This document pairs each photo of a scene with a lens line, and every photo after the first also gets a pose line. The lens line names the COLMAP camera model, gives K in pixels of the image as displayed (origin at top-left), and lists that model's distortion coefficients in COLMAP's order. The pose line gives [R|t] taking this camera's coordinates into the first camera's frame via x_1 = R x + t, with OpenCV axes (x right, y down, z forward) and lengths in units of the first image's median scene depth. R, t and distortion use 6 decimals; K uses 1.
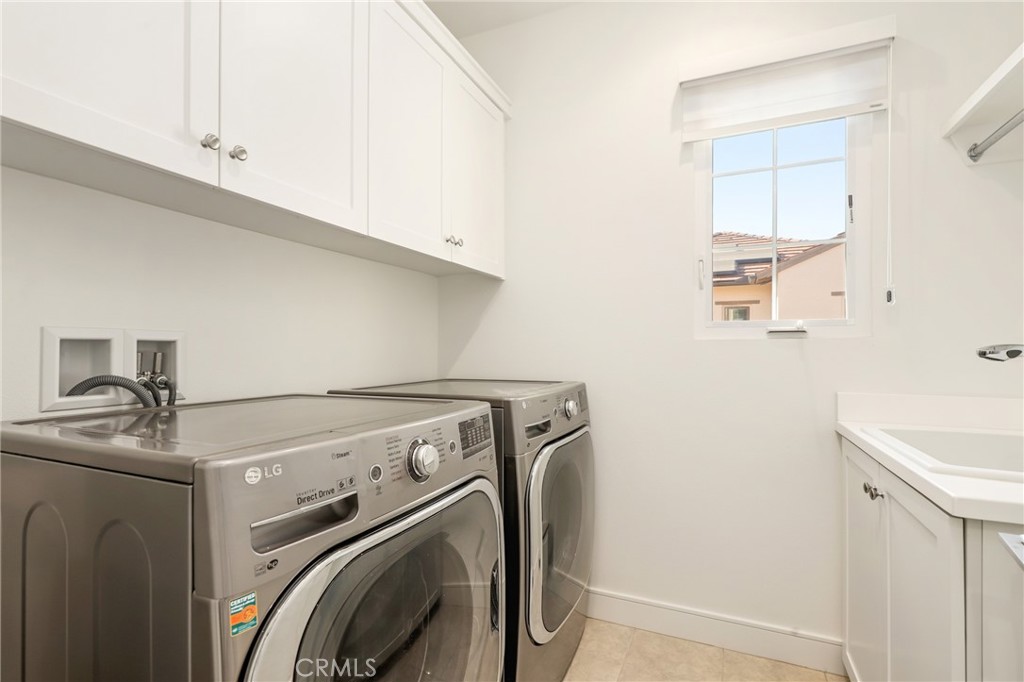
lens RADIAL K [[476.2, 0, 514.0], [0, 476.2, 352.1], [0, 0, 1]] dist [-0.000795, 0.000195]
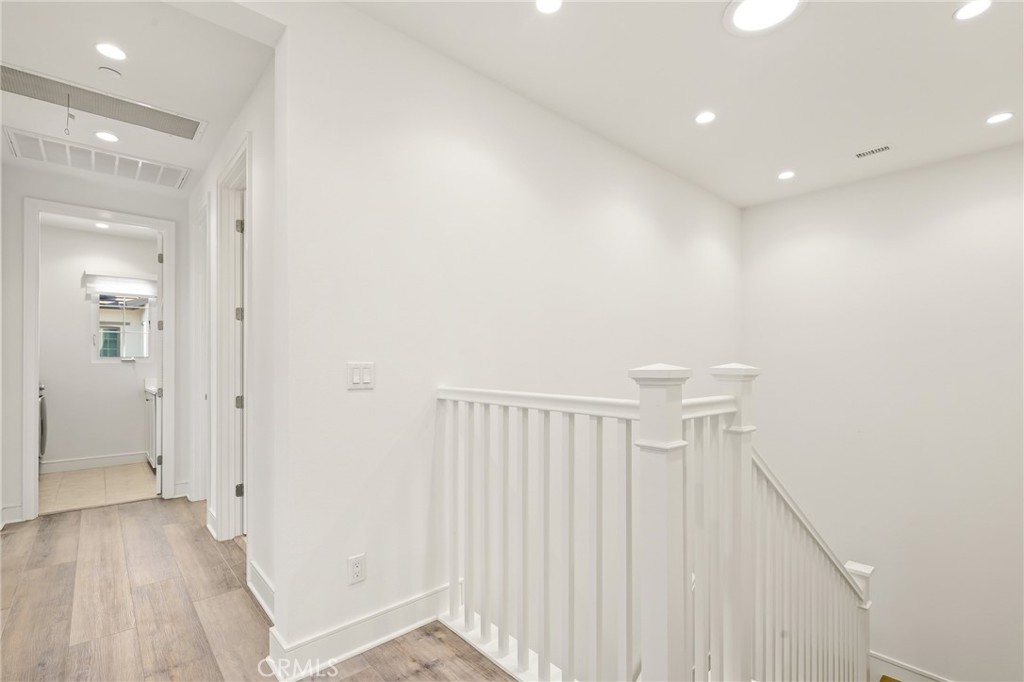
lens RADIAL K [[476.2, 0, 514.0], [0, 476.2, 352.1], [0, 0, 1]] dist [-0.000795, 0.000195]
pose [[0.413927, 0.000180, 0.910310, -1.121833], [0.015203, 0.999859, -0.007111, -0.034851], [-0.910183, 0.016783, 0.413866, -2.379669]]
